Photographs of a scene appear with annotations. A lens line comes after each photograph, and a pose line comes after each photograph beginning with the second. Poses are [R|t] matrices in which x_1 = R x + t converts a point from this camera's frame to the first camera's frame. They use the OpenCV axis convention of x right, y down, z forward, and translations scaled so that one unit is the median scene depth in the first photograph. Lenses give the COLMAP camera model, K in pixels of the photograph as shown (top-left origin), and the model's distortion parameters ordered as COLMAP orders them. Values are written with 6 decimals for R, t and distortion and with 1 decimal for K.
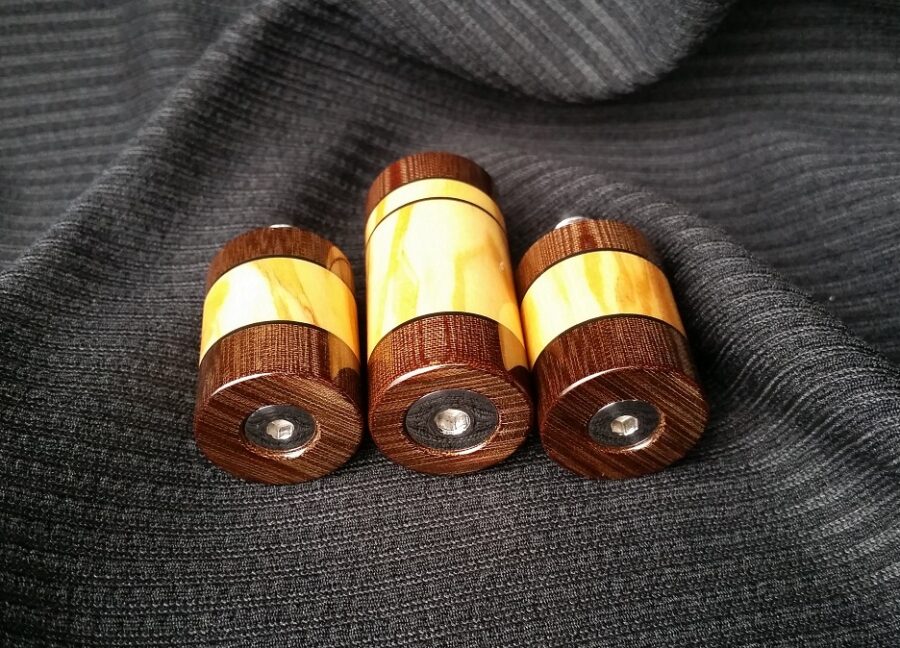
lens RADIAL K [[930.6, 0, 486.9], [0, 930.6, 363.8], [0, 0, 1]] dist [0.187403, -0.447247]
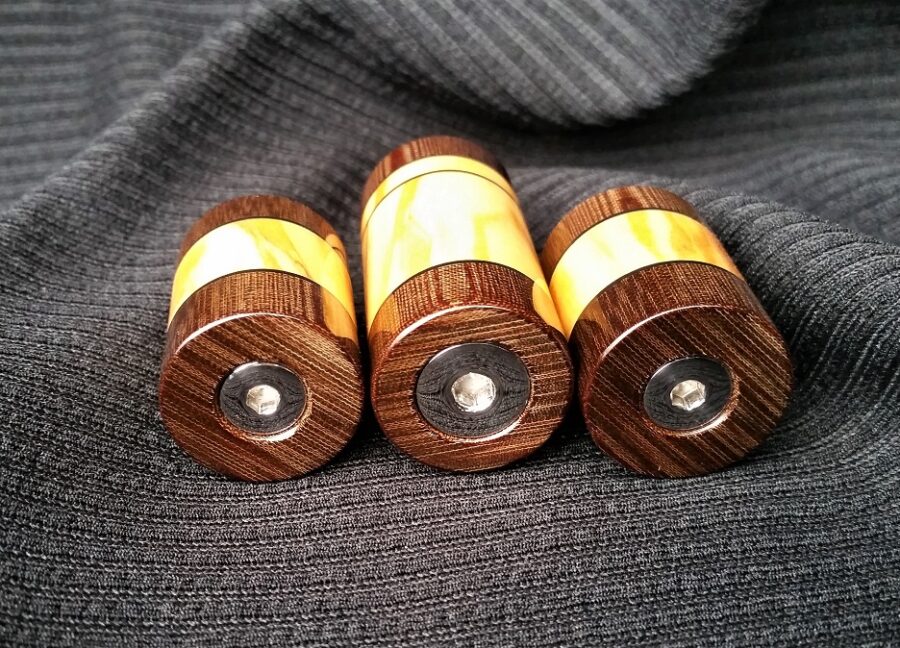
lens RADIAL K [[1038.7, 0, 447.6], [0, 1038.7, 375.7], [0, 0, 1]] dist [0.204684, -0.643727]
pose [[0.999881, 0.002791, -0.015156, -0.044292], [-0.005223, 0.986627, -0.162908, 0.188325], [0.014499, 0.162968, 0.986525, 0.099070]]
